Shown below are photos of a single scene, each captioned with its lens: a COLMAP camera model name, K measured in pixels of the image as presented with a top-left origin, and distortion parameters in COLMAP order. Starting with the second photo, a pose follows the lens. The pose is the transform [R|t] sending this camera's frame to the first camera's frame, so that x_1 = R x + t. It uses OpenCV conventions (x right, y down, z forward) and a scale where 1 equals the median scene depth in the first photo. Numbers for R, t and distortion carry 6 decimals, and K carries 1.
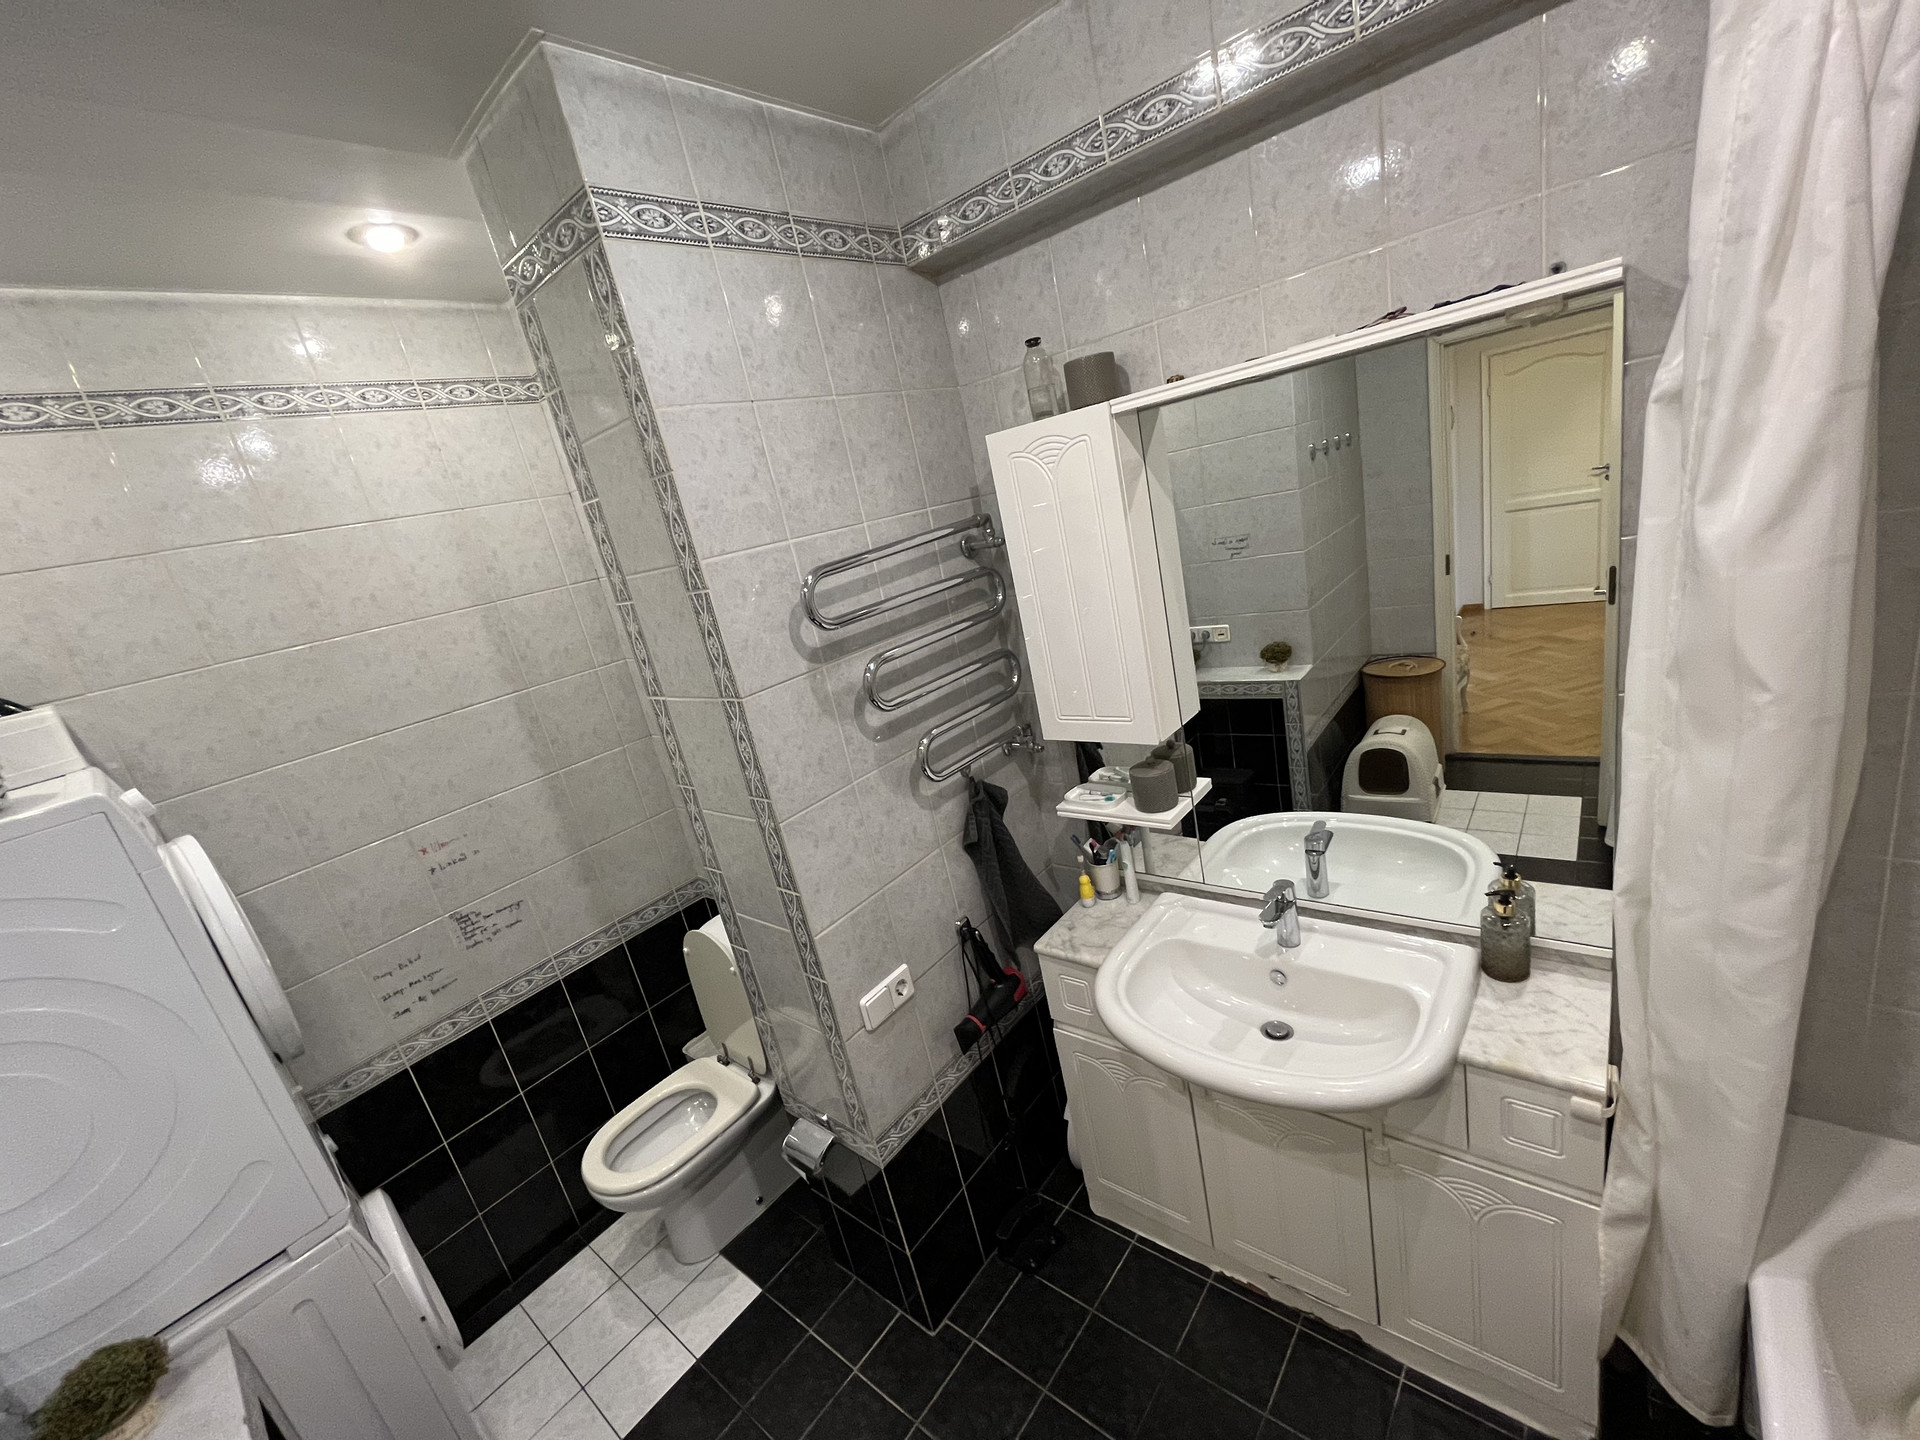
lens RADIAL K [[788.0, 0, 960.0], [0, 788.0, 720.0], [0, 0, 1]] dist [-0.001921, -0.000031]
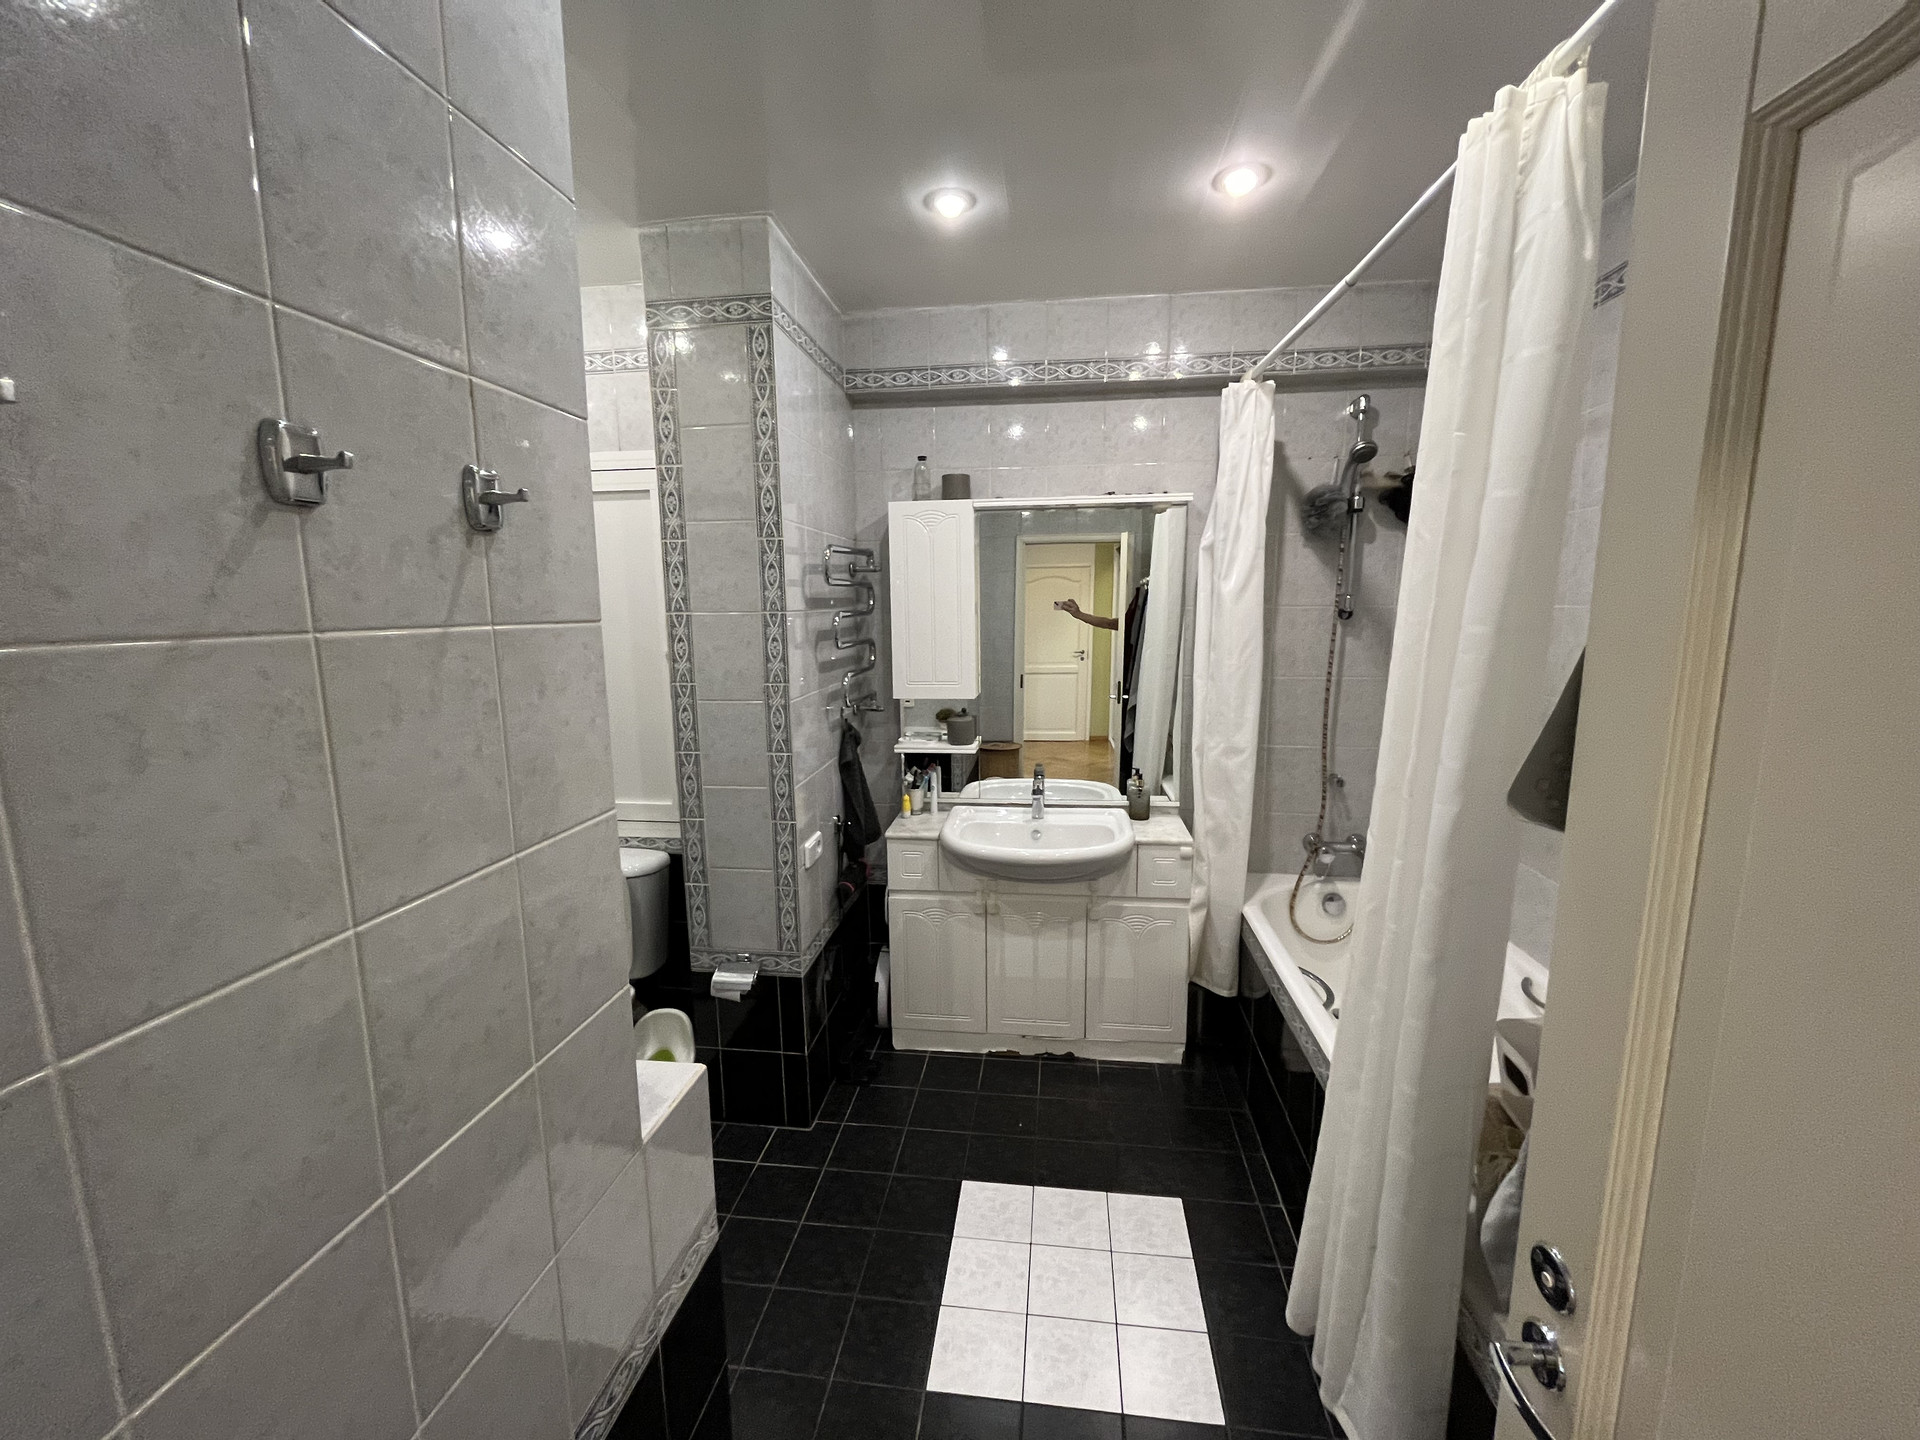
lens RADIAL K [[784.7, 0, 970.2], [0, 784.7, 718.3], [0, 0, 1]] dist [-0.001686, -0.000052]
pose [[0.822843, 0.117340, 0.556023, -0.764365], [-0.005637, 0.980087, -0.198489, 0.453099], [-0.568241, 0.160191, 0.807119, -0.385202]]
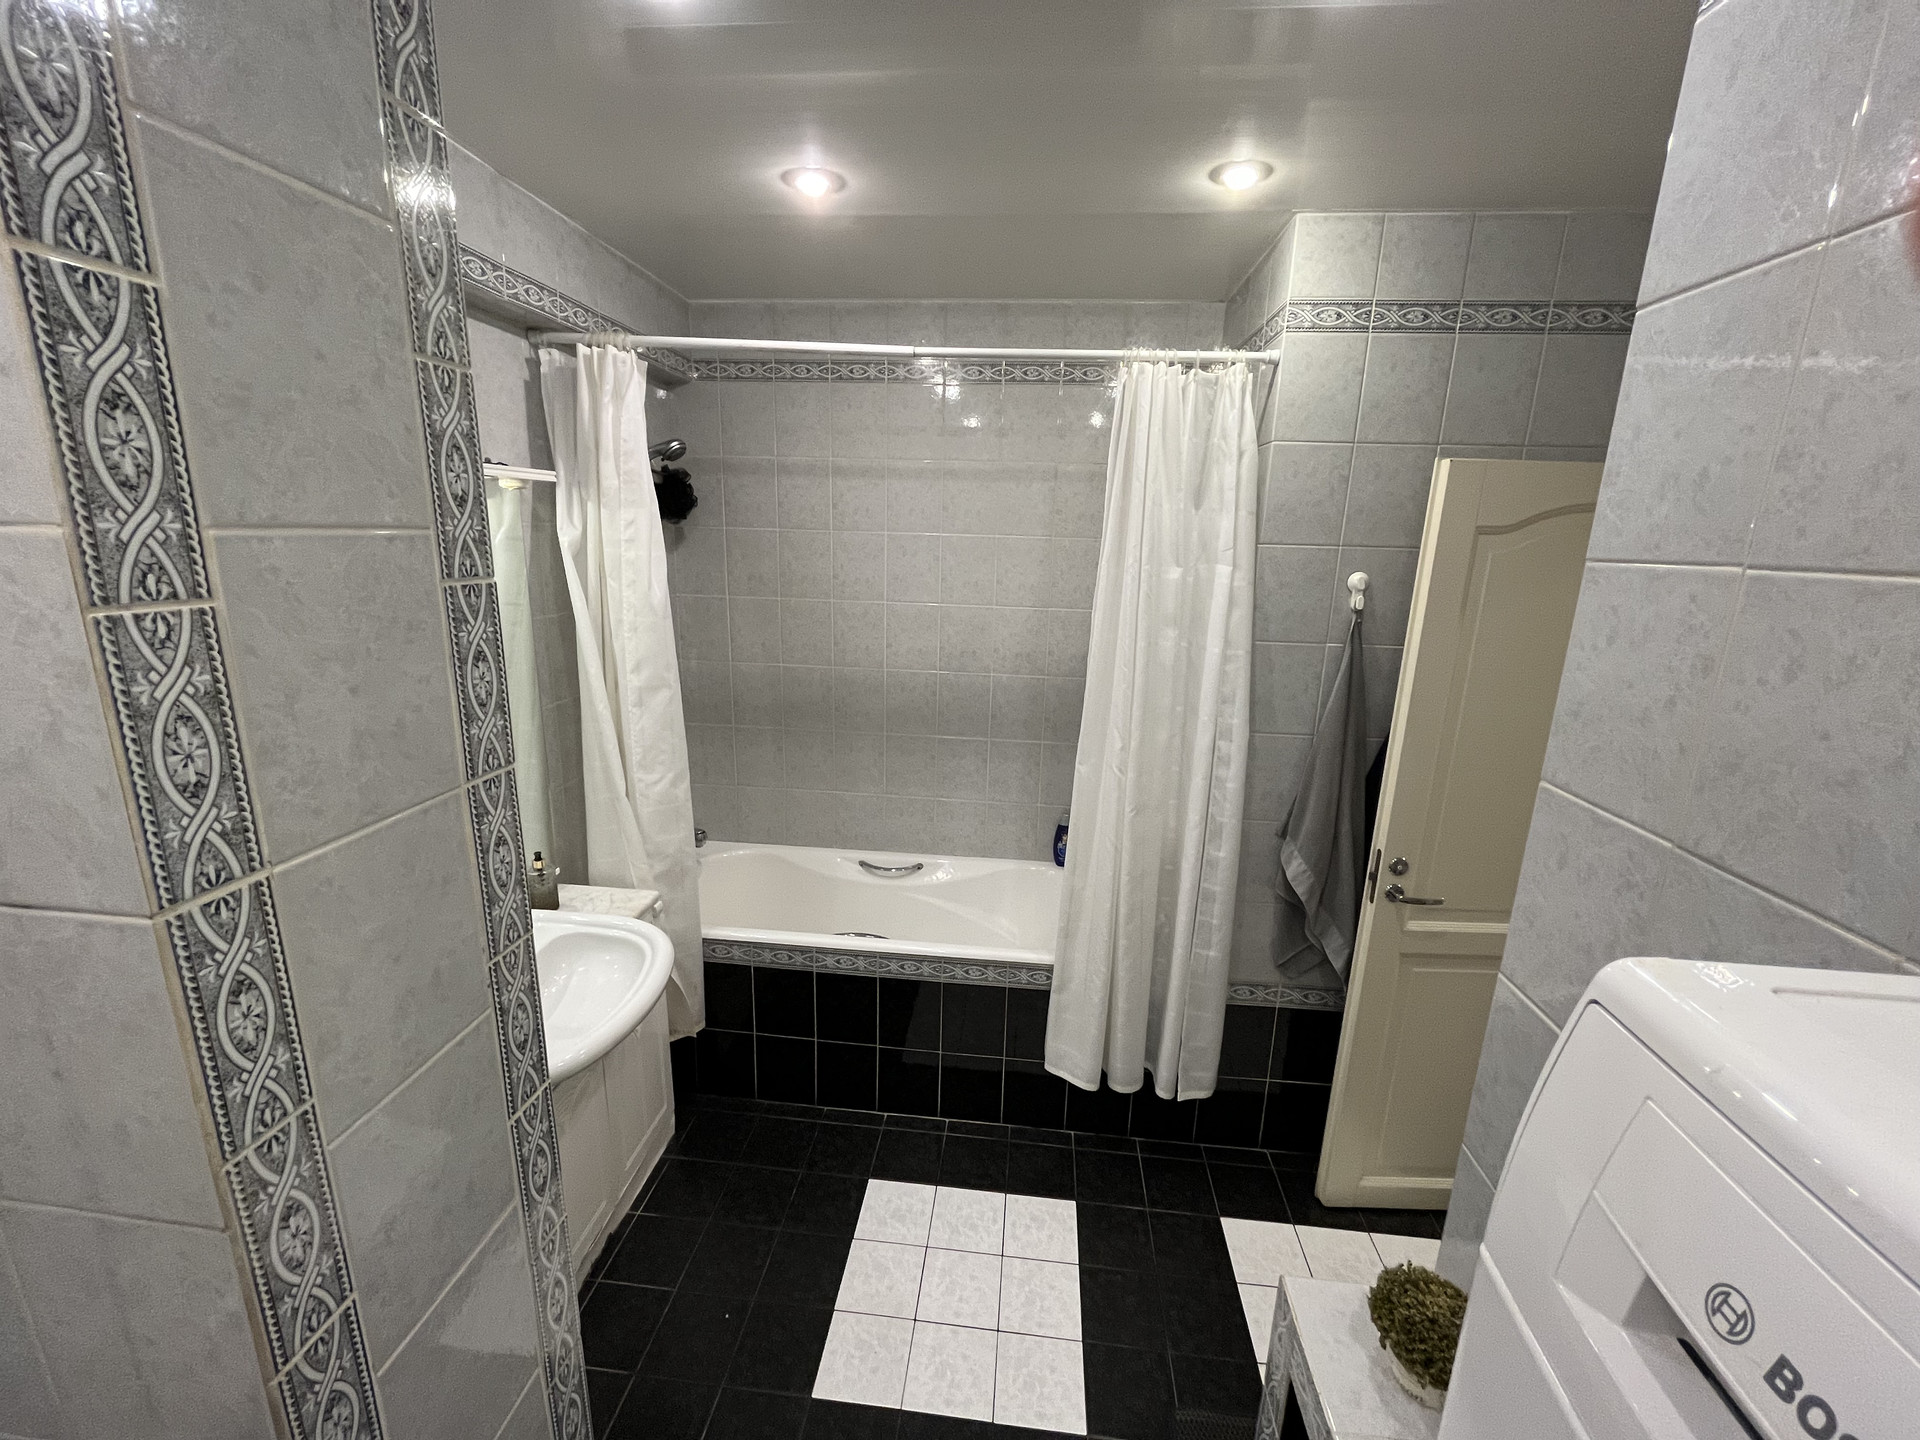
lens RADIAL K [[775.7, 0, 964.6], [0, 775.7, 717.7], [0, 0, 1]] dist [0.000107, 0.000066]
pose [[-0.557429, -0.002258, 0.830222, -0.915773], [0.316584, 0.923860, 0.215074, -0.073232], [-0.767494, 0.382724, -0.514271, 0.970111]]
